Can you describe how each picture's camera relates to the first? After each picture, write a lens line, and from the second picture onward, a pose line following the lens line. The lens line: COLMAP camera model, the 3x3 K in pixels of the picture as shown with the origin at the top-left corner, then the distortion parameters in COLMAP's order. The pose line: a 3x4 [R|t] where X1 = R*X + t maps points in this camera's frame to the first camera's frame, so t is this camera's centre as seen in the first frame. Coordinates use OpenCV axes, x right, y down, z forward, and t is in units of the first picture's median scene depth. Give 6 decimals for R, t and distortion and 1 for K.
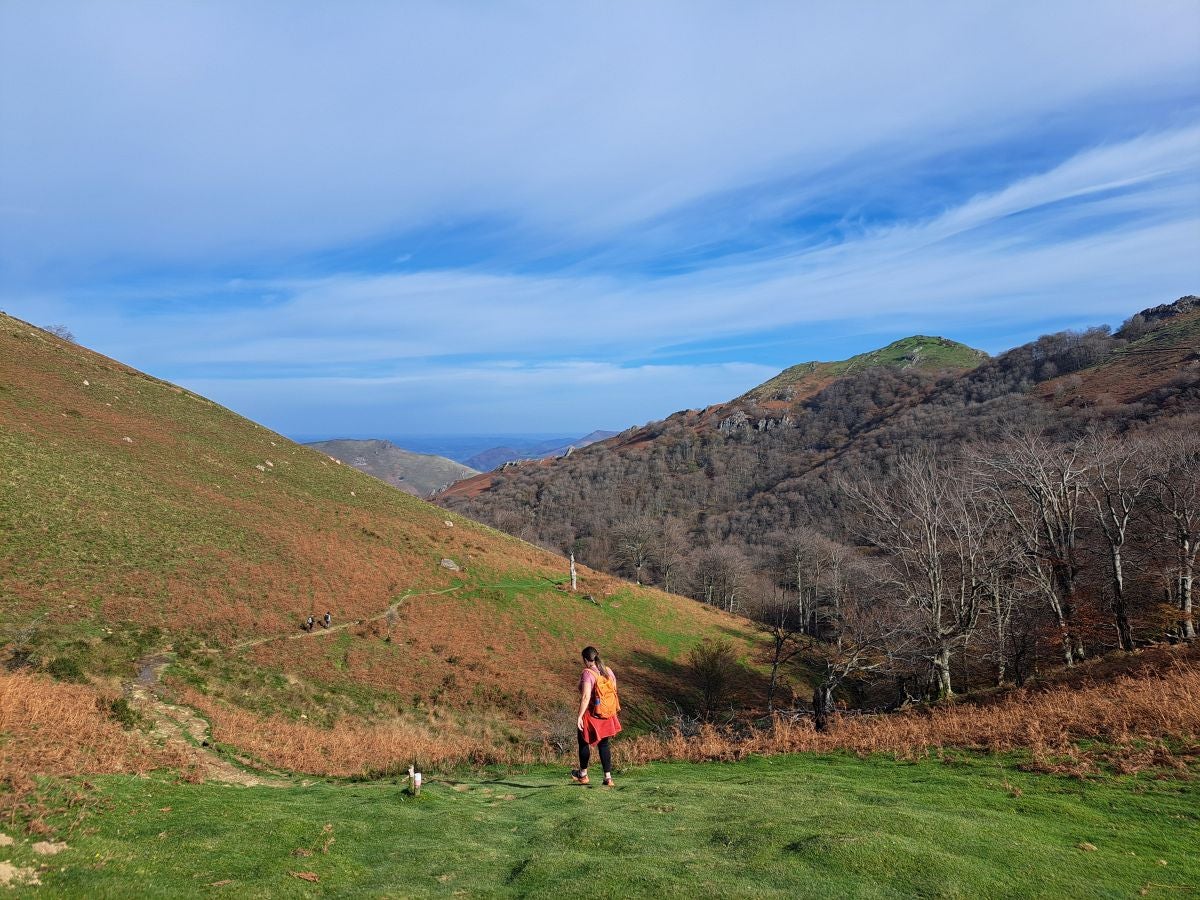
lens RADIAL K [[817.4, 0, 600.0], [0, 817.4, 450.0], [0, 0, 1]] dist [-0.005390, -0.002641]
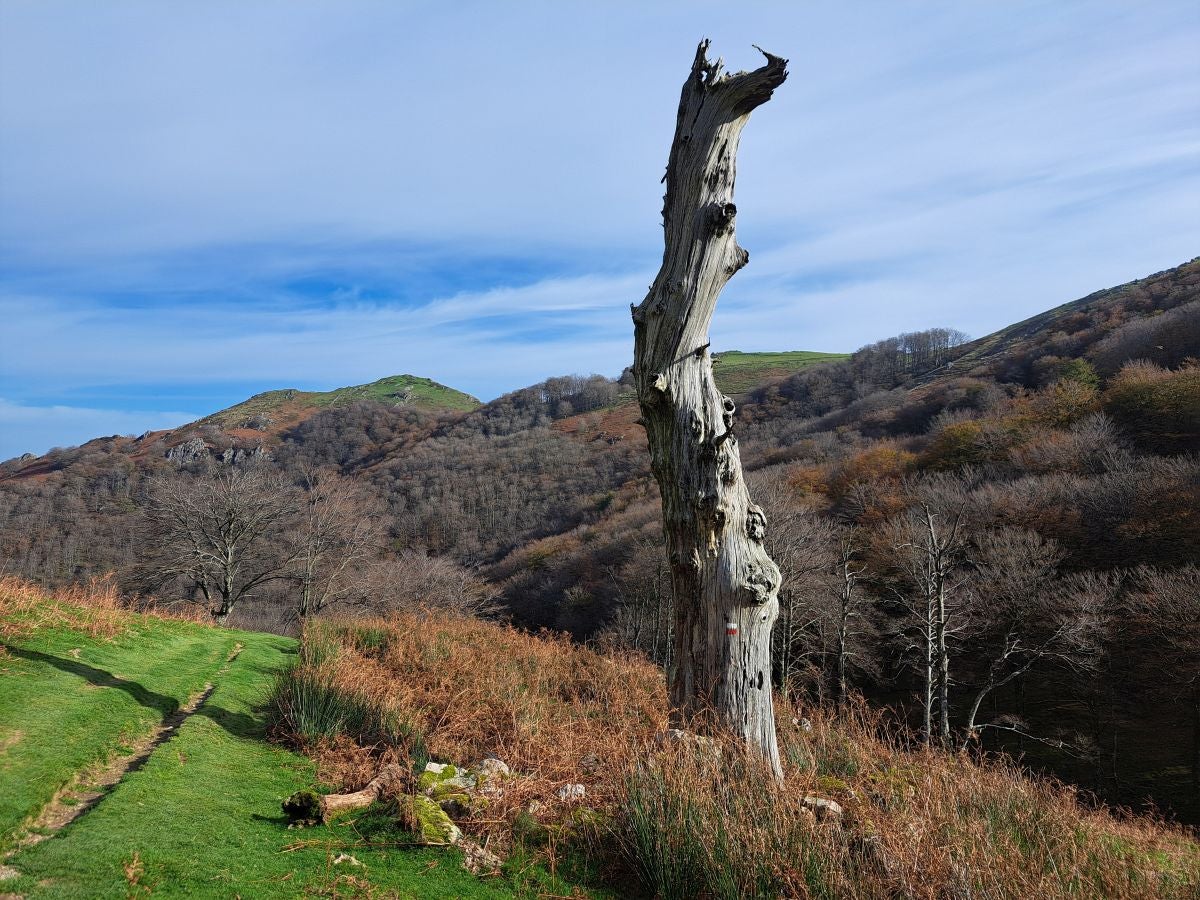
lens RADIAL K [[817.4, 0, 600.0], [0, 817.4, 450.0], [0, 0, 1]] dist [-0.005390, -0.002641]
pose [[0.779557, 0.073898, 0.621956, -0.015386], [-0.022813, 0.995706, -0.089712, 0.027097], [-0.625915, 0.055747, 0.777896, 0.152990]]
